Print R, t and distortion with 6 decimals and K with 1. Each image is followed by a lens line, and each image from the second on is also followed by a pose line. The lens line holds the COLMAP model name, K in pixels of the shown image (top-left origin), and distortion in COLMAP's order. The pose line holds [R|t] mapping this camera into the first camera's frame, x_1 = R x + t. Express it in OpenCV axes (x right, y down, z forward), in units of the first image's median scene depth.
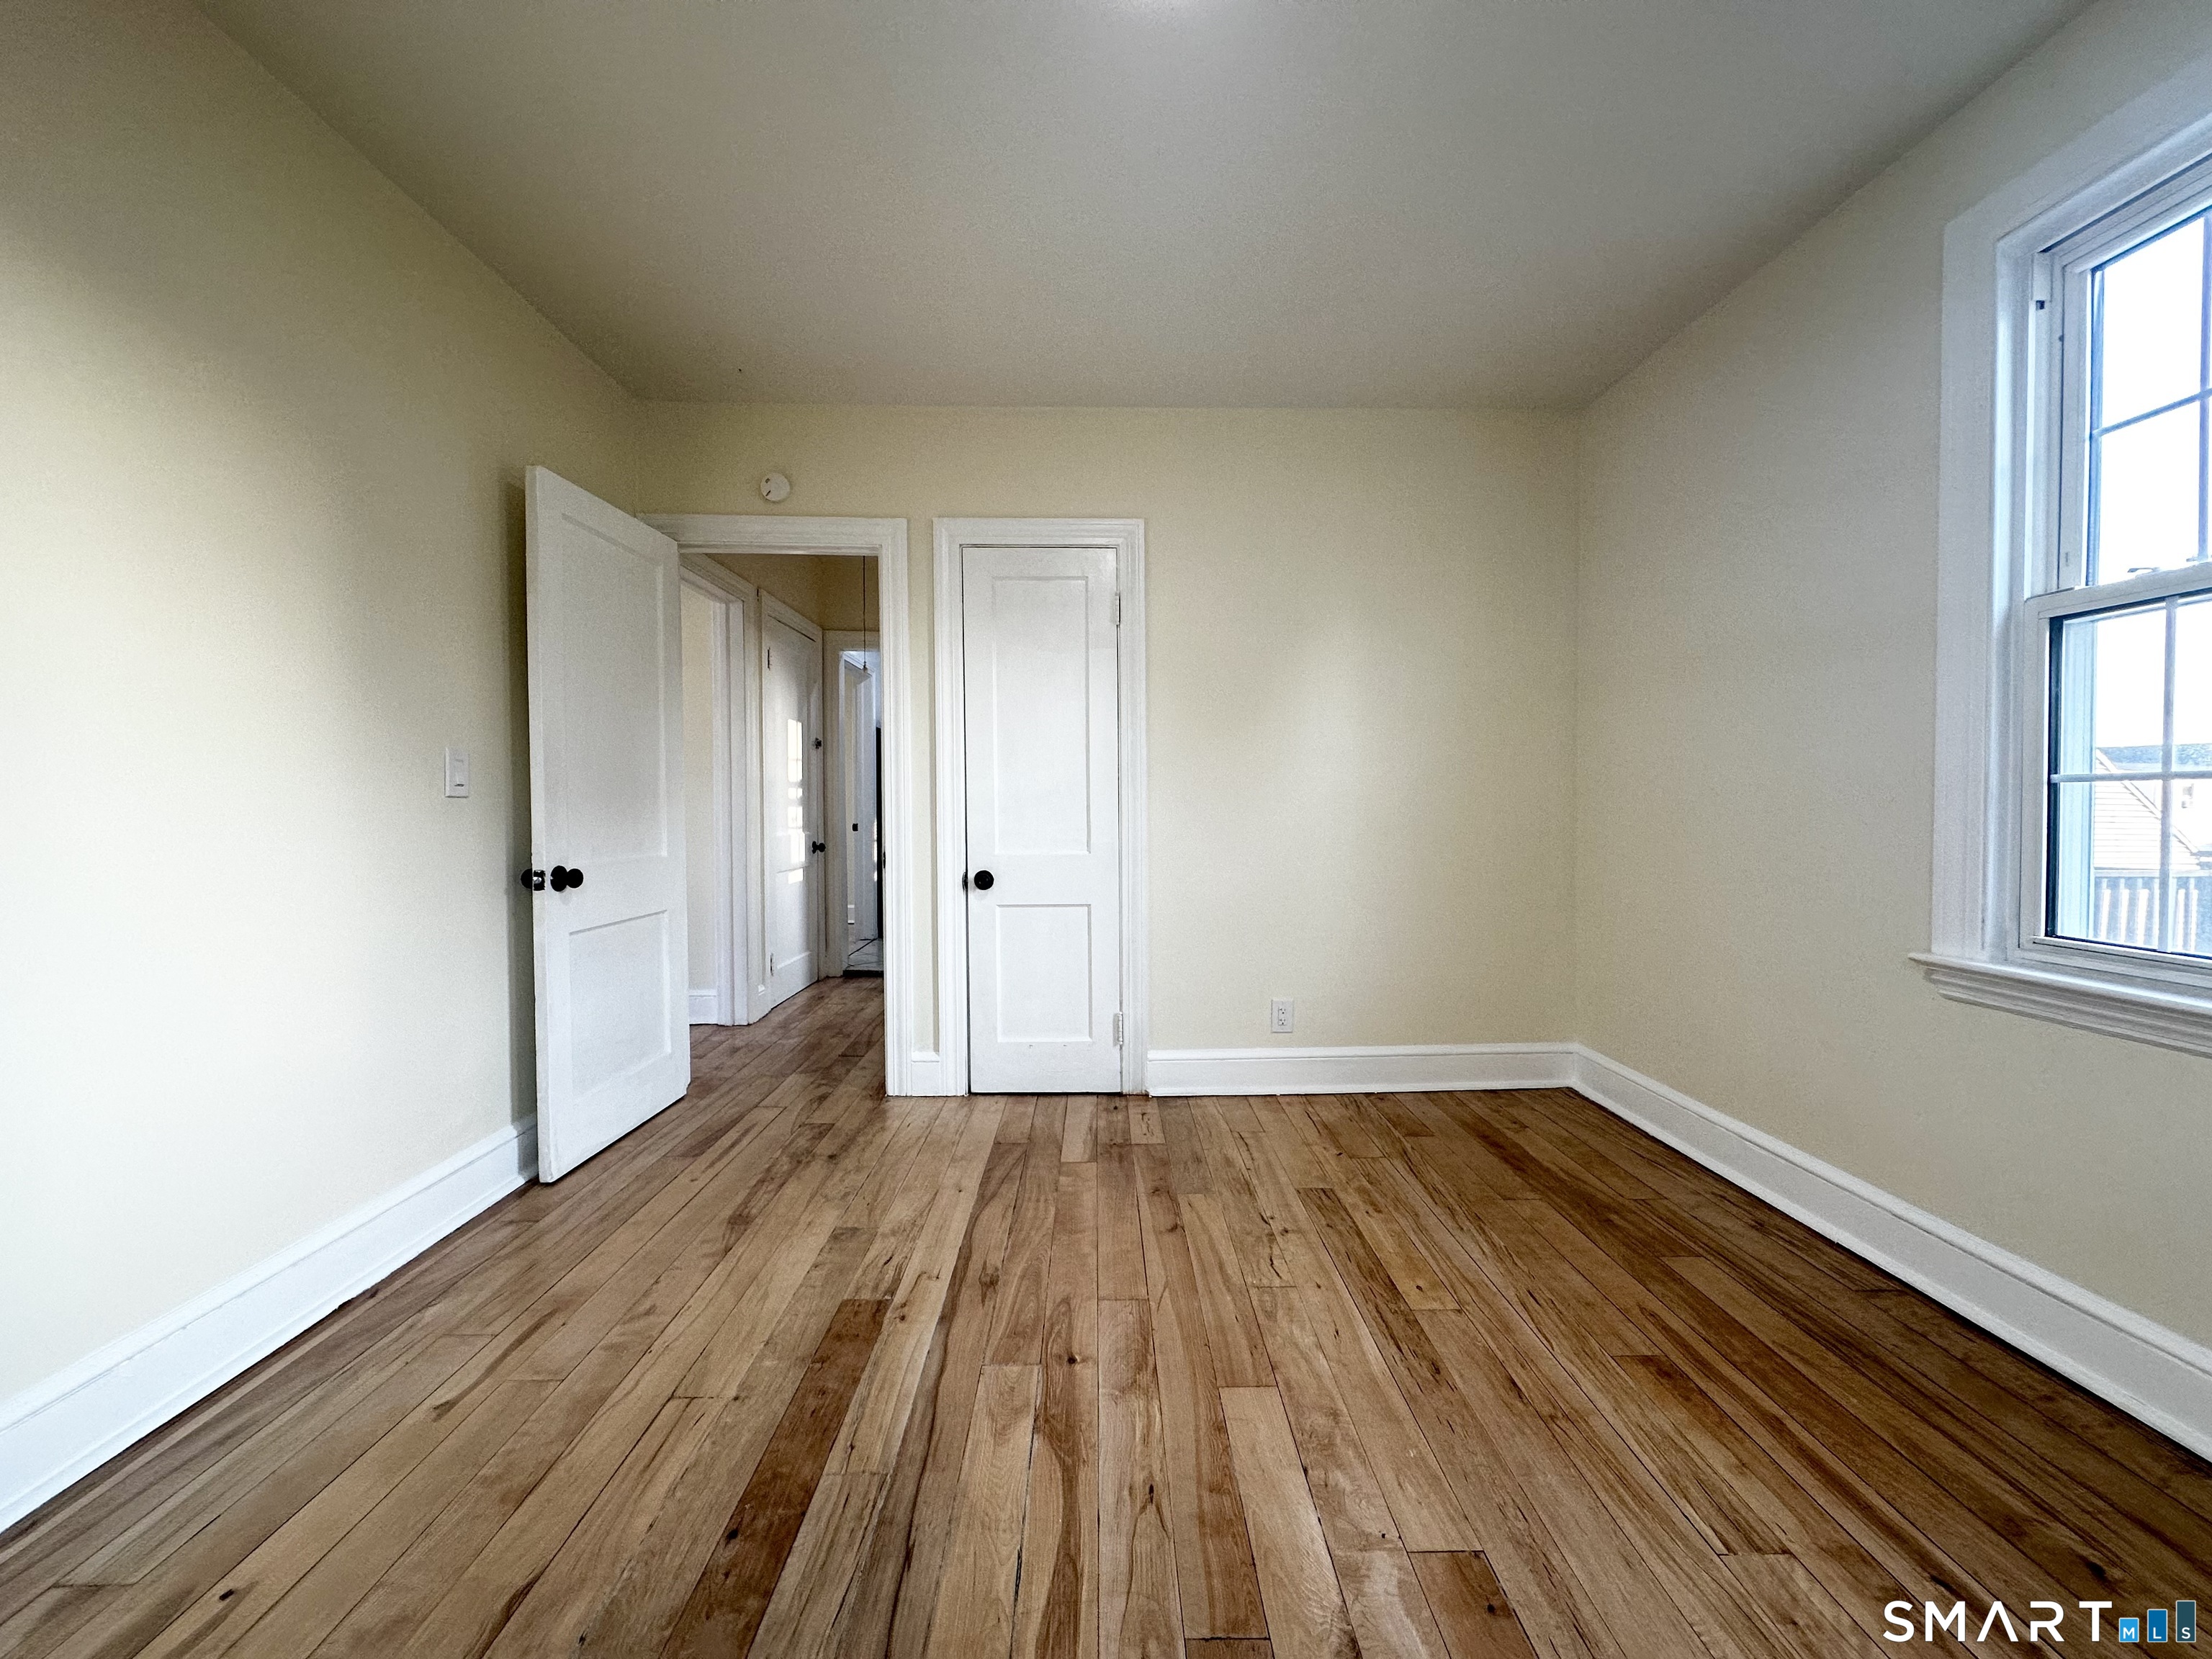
lens RADIAL K [[884.1, 0, 1110.4], [0, 884.1, 823.5], [0, 0, 1]] dist [-0.001550, 0.000962]
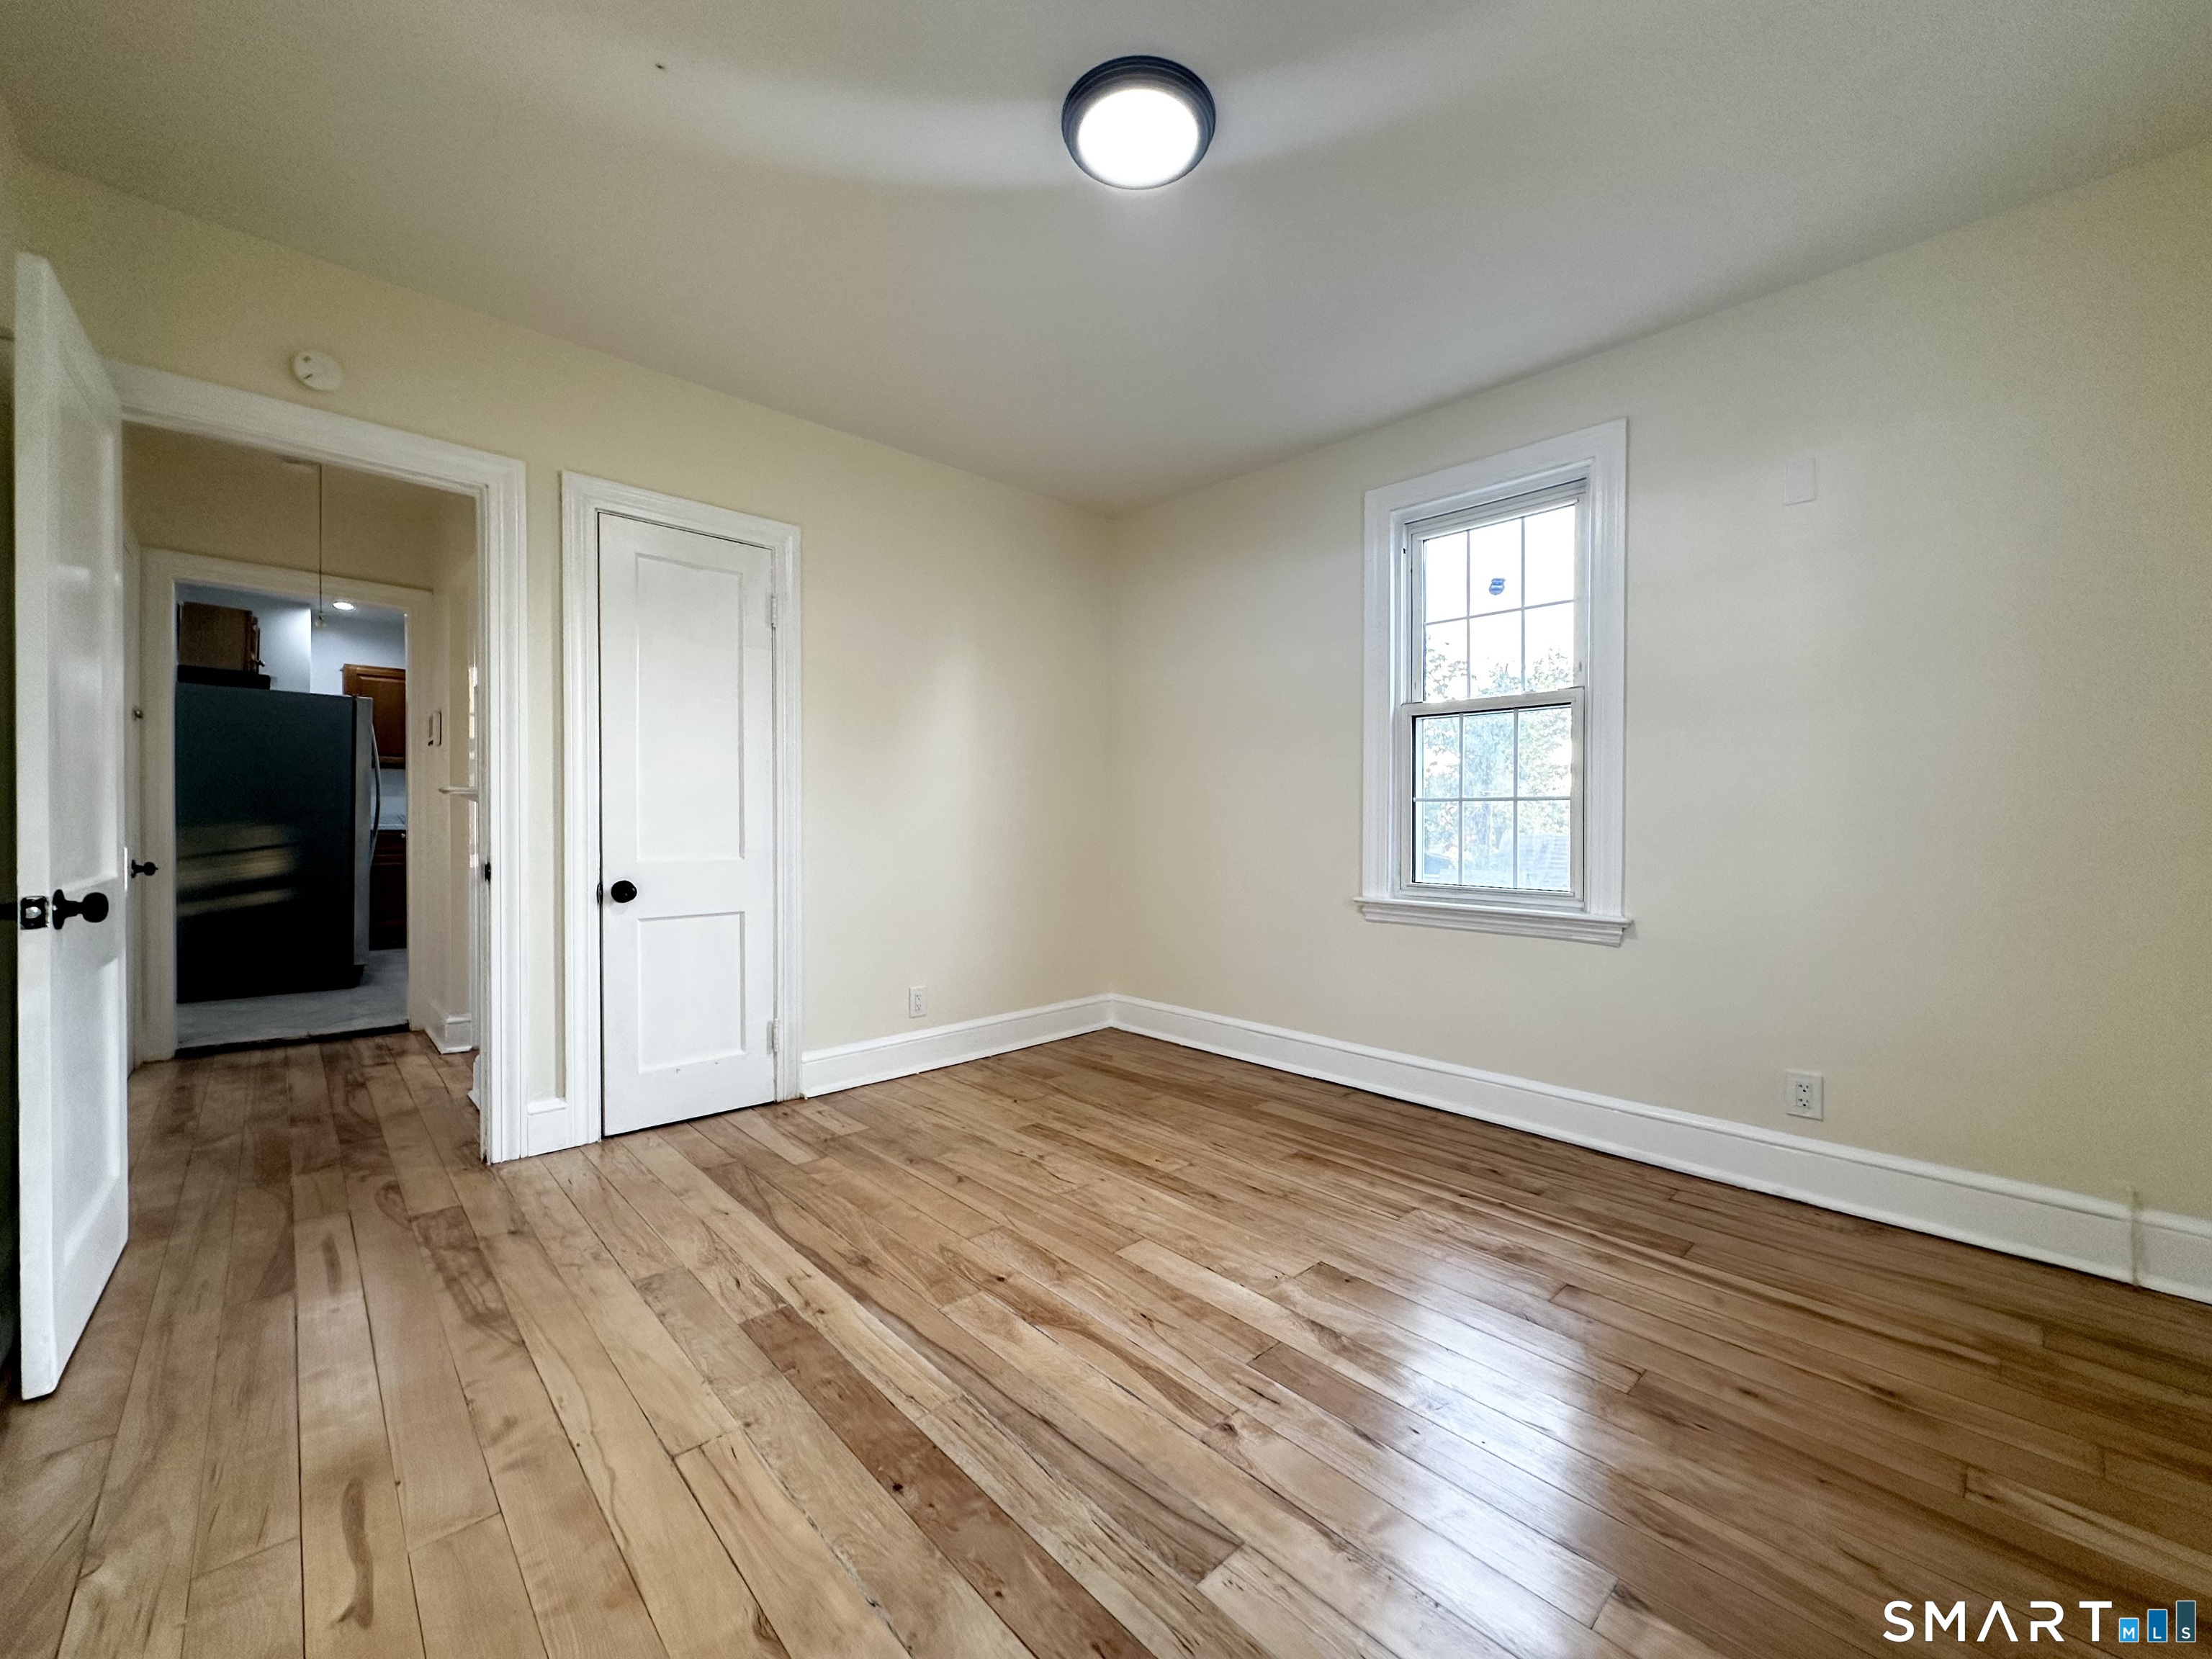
lens RADIAL K [[884.1, 0, 1112.9], [0, 884.1, 825.1], [0, 0, 1]] dist [-0.001550, 0.000962]
pose [[0.738363, 0.001709, 0.674402, -0.649686], [0.008562, 0.999892, -0.011908, 0.020451], [-0.674350, 0.014567, 0.738268, 0.025230]]
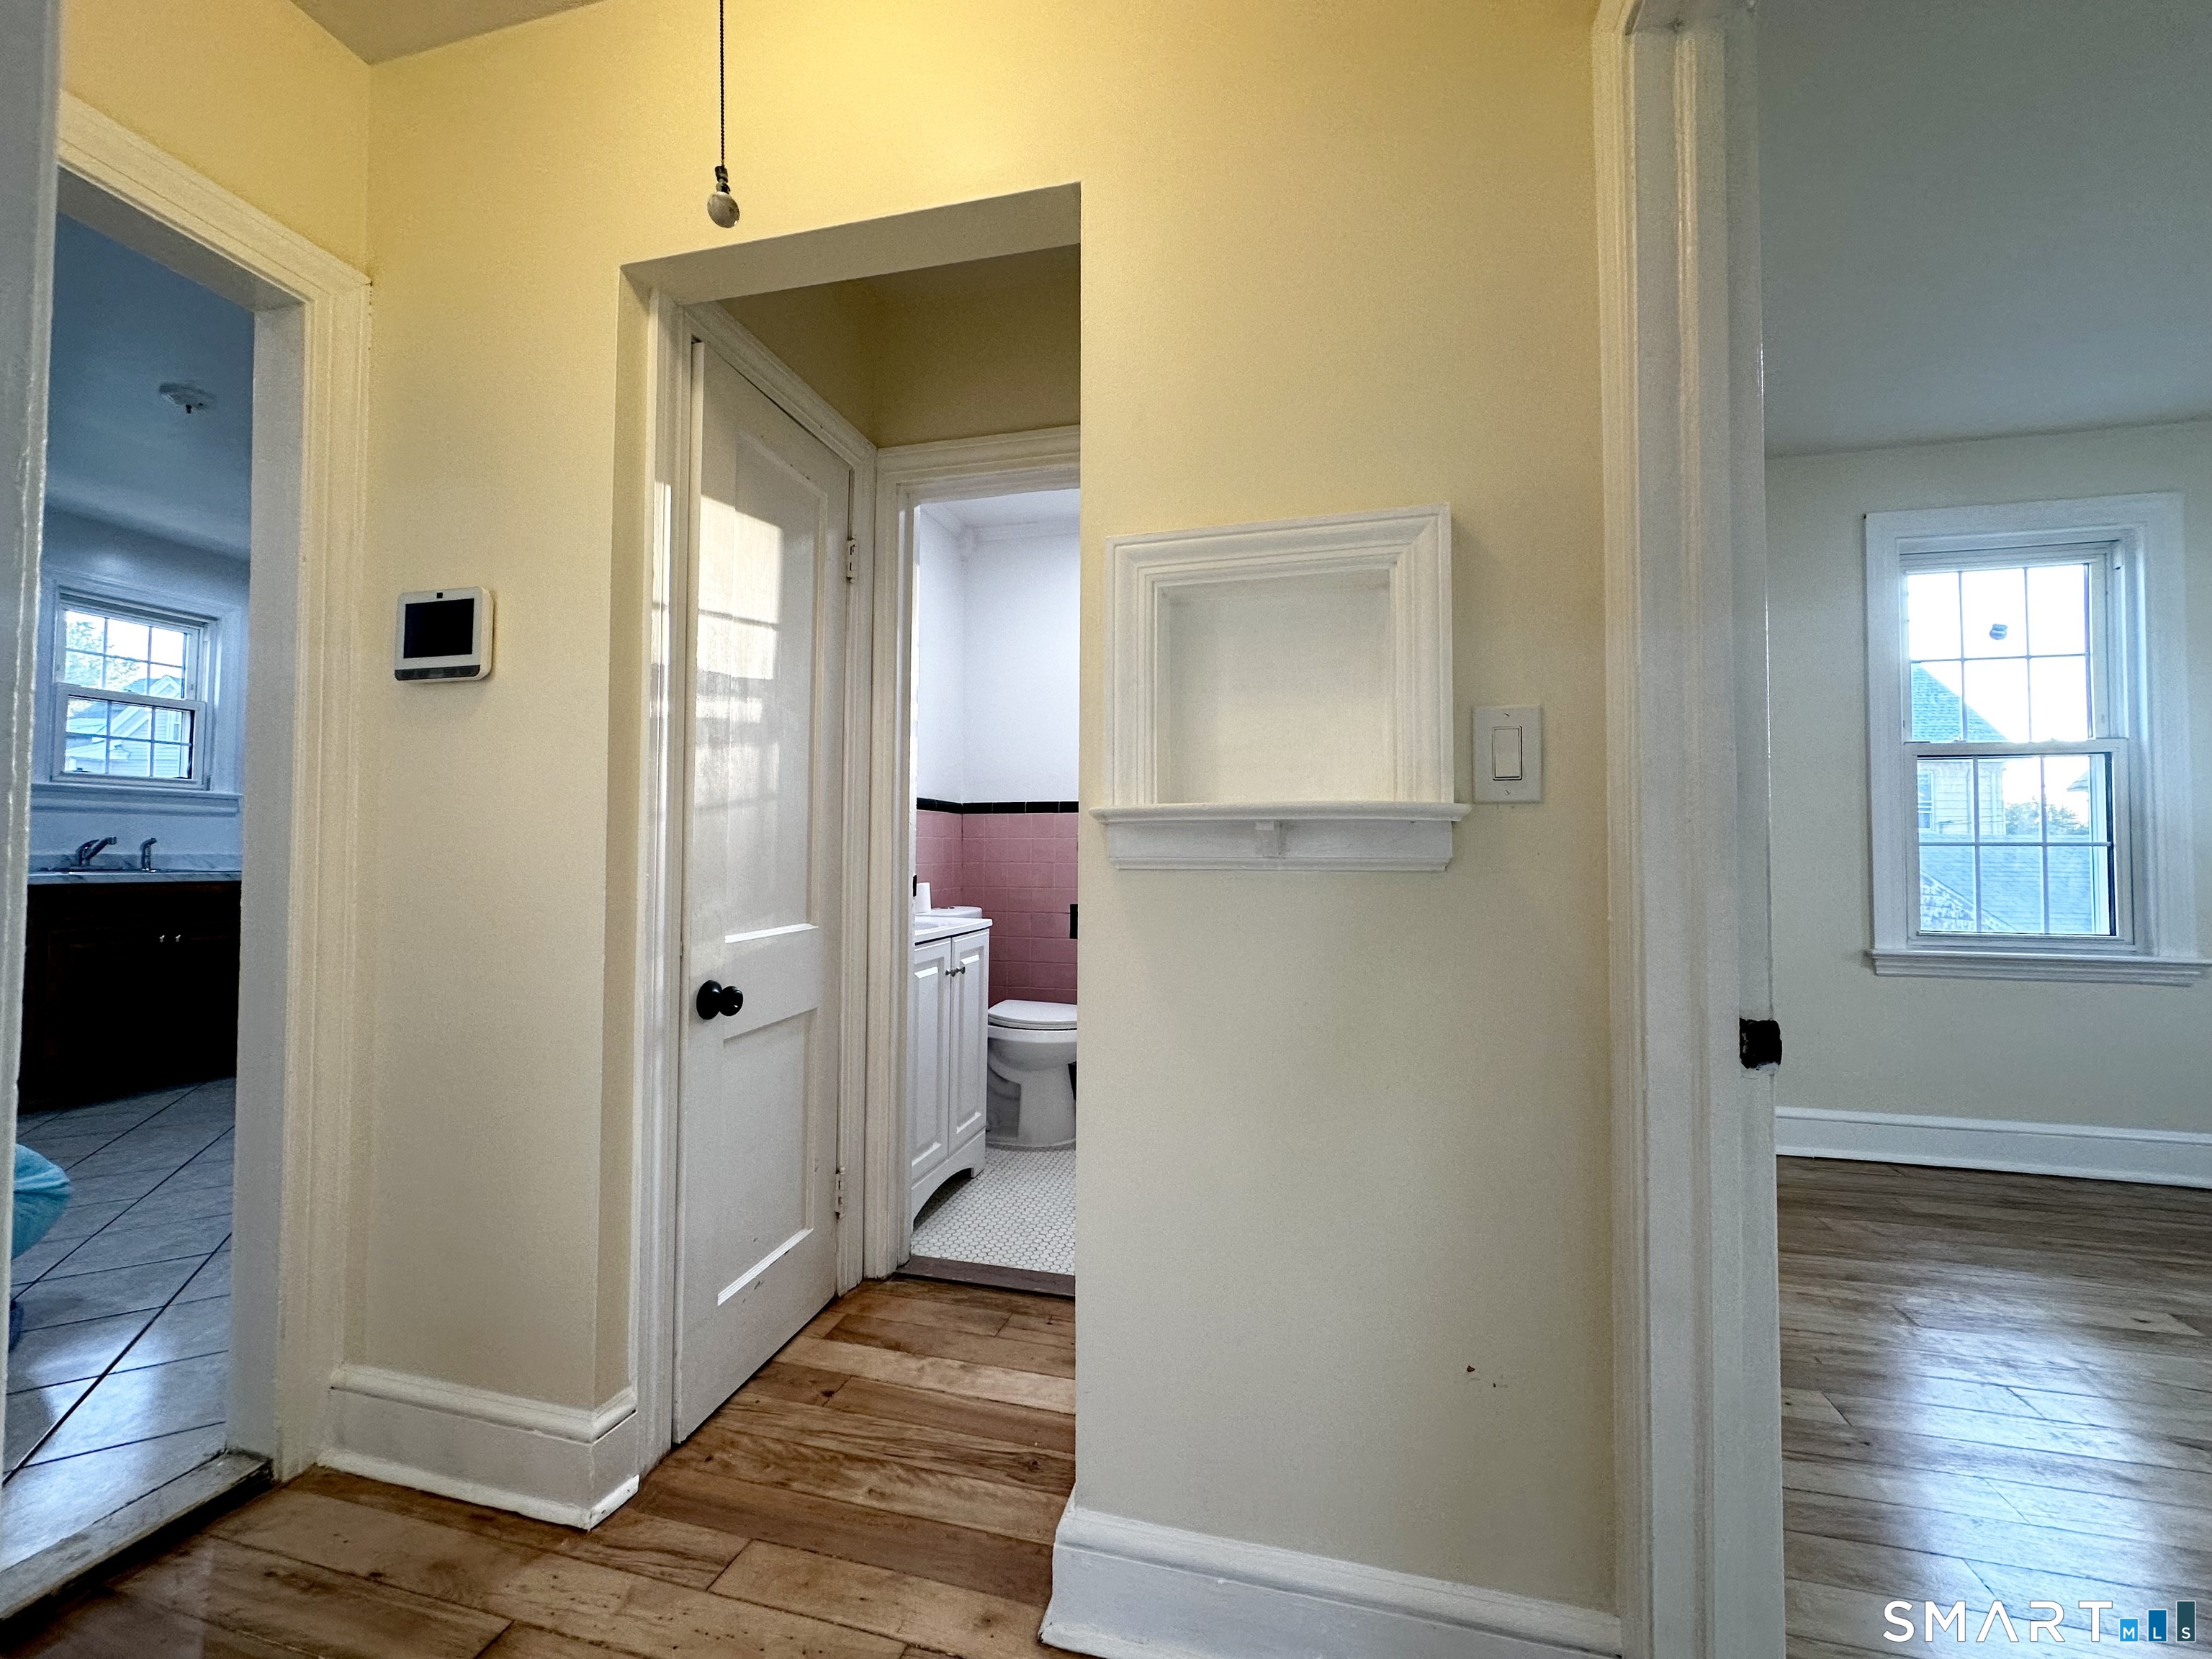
lens RADIAL K [[884.1, 0, 1111.4], [0, 884.1, 833.7], [0, 0, 1]] dist [-0.001550, 0.000962]
pose [[0.261849, 0.032600, 0.964558, -1.023208], [0.016078, 0.999143, -0.038134, -0.025897], [-0.964975, 0.025493, 0.261100, 1.951315]]
